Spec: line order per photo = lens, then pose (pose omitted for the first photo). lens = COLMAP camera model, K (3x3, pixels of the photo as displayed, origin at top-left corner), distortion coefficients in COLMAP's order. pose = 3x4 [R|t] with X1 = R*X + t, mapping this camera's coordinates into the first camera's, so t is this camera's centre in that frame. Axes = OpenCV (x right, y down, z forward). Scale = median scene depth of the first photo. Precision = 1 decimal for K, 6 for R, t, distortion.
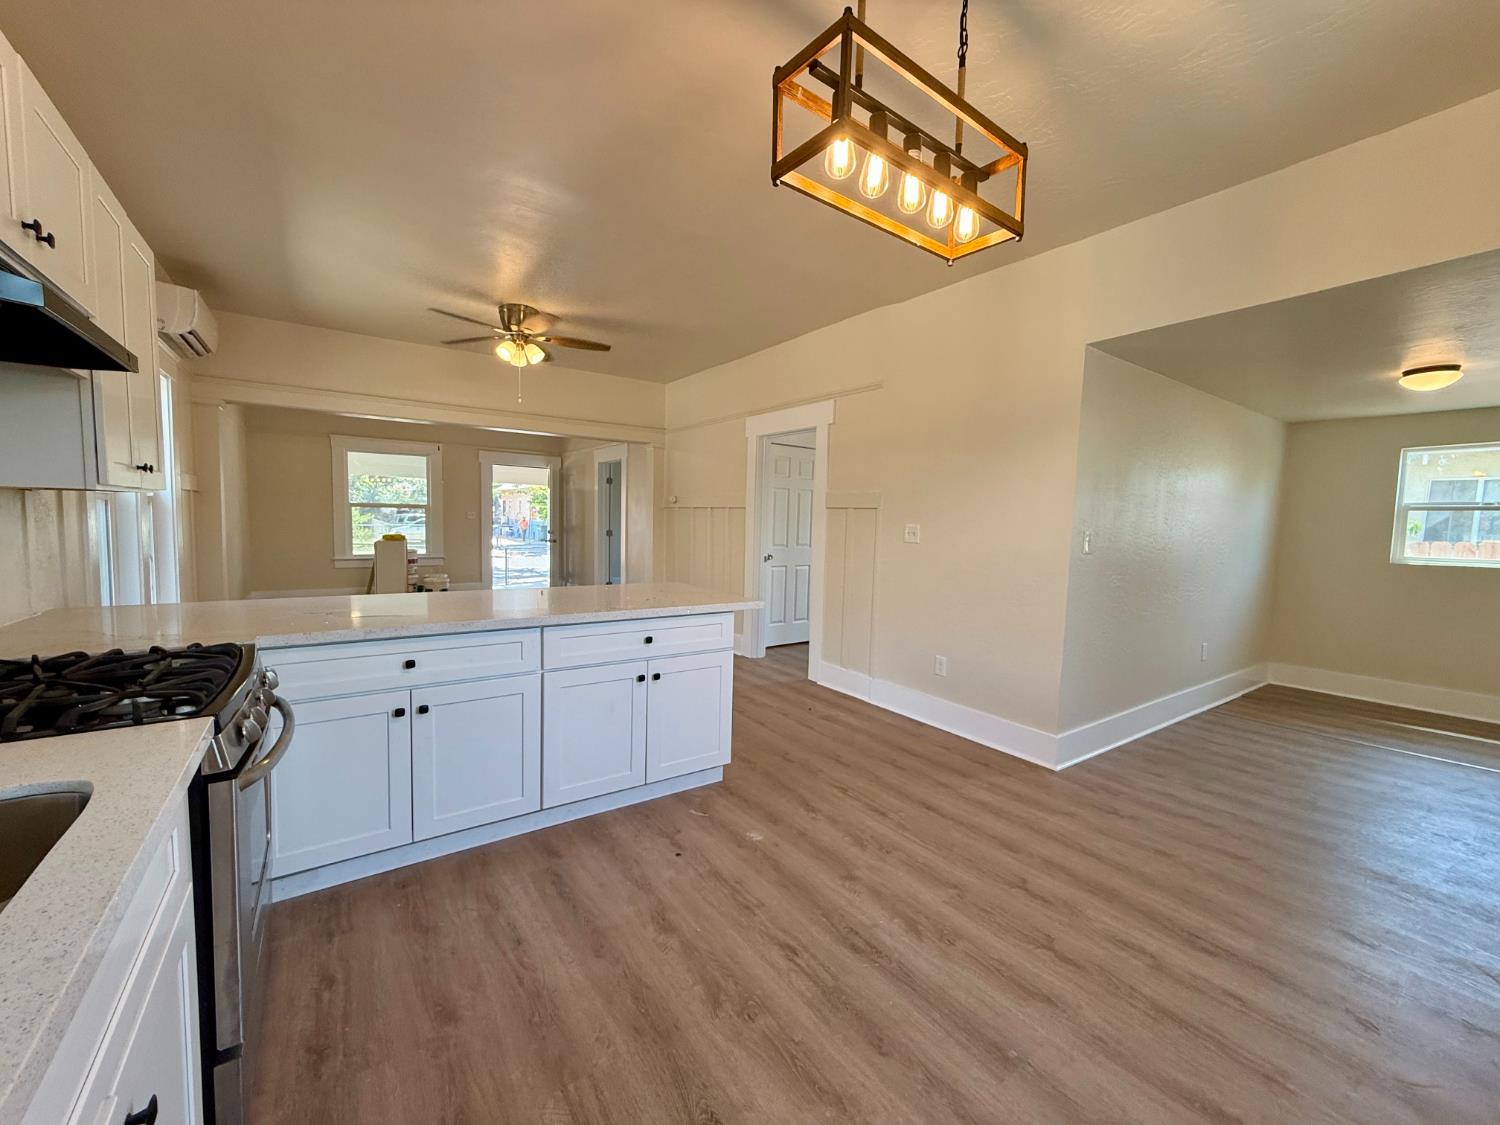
lens RADIAL K [[597.9, 0, 746.9], [0, 597.9, 562.0], [0, 0, 1]] dist [-0.001573, -0.000007]
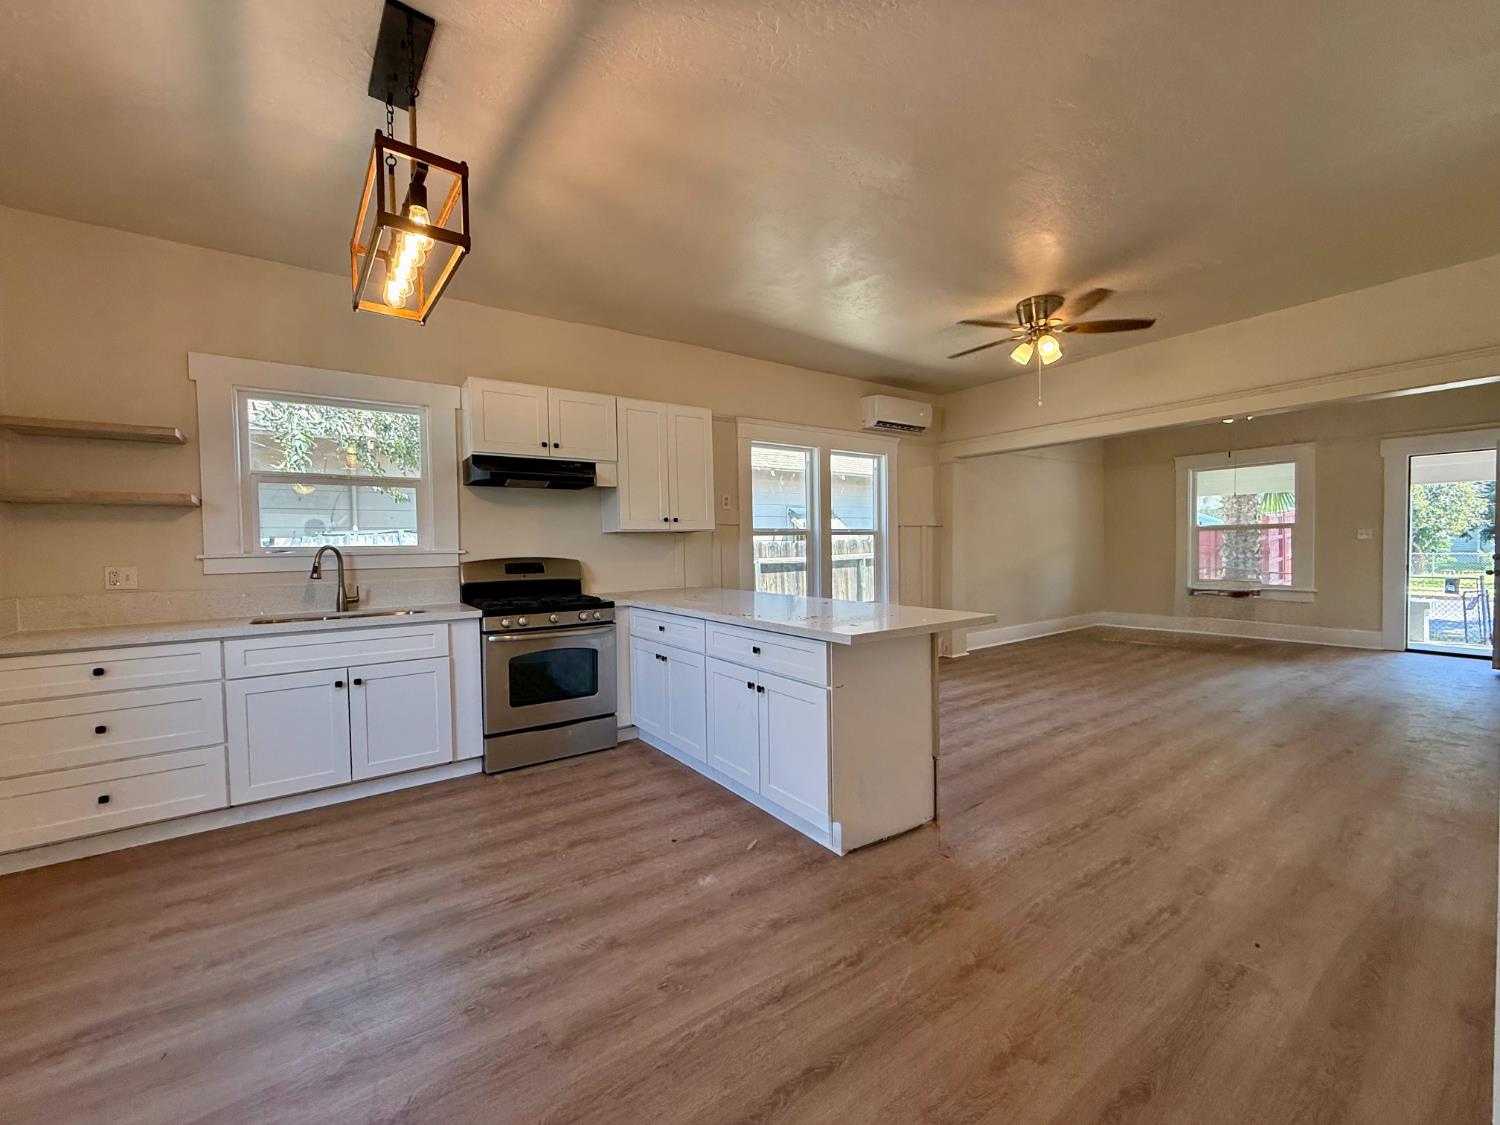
lens RADIAL K [[604.9, 0, 750.0], [0, 604.9, 562.5], [0, 0, 1]] dist [-0.002597, 0.000007]
pose [[0.005120, 0.003211, -0.999982, 0.683504], [-0.057340, 0.998350, 0.002912, -0.017417], [0.998342, 0.057324, 0.005295, 0.769921]]
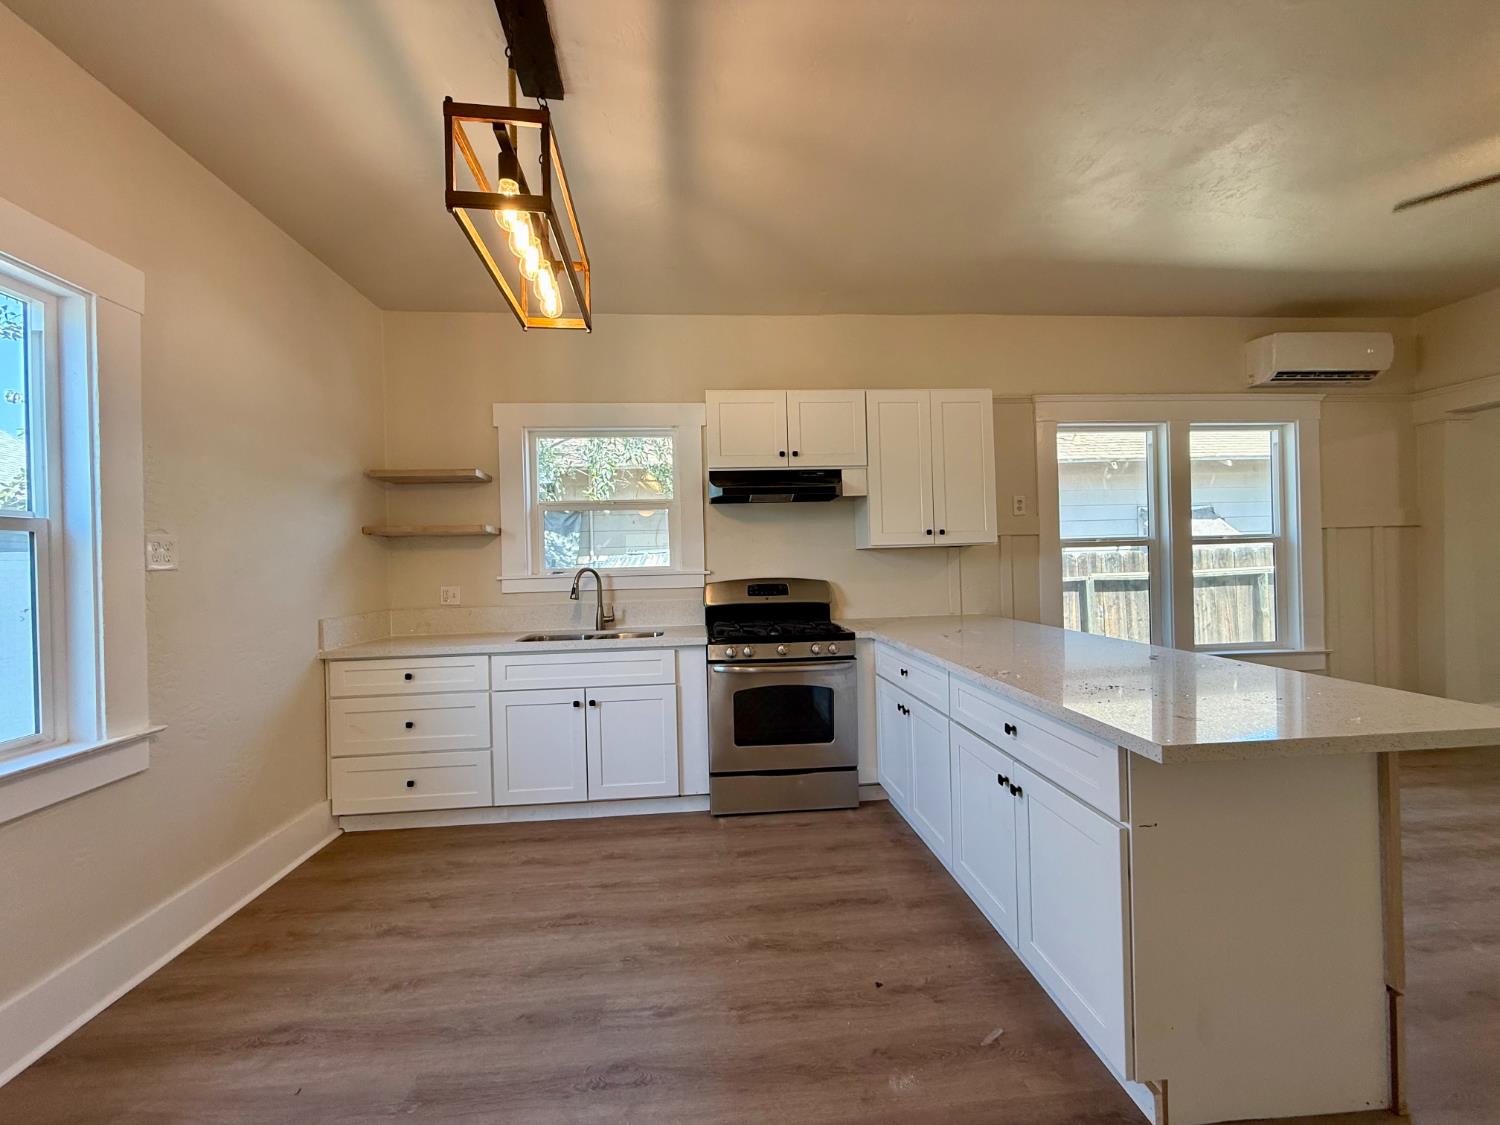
lens RADIAL K [[601.6, 0, 745.5], [0, 601.6, 562.1], [0, 0, 1]] dist [-0.001062, 0.000154]
pose [[-0.509463, -0.011779, -0.860412, 0.453028], [-0.050904, 0.998568, 0.016471, -0.043488], [0.858986, 0.052189, -0.509333, 0.852335]]
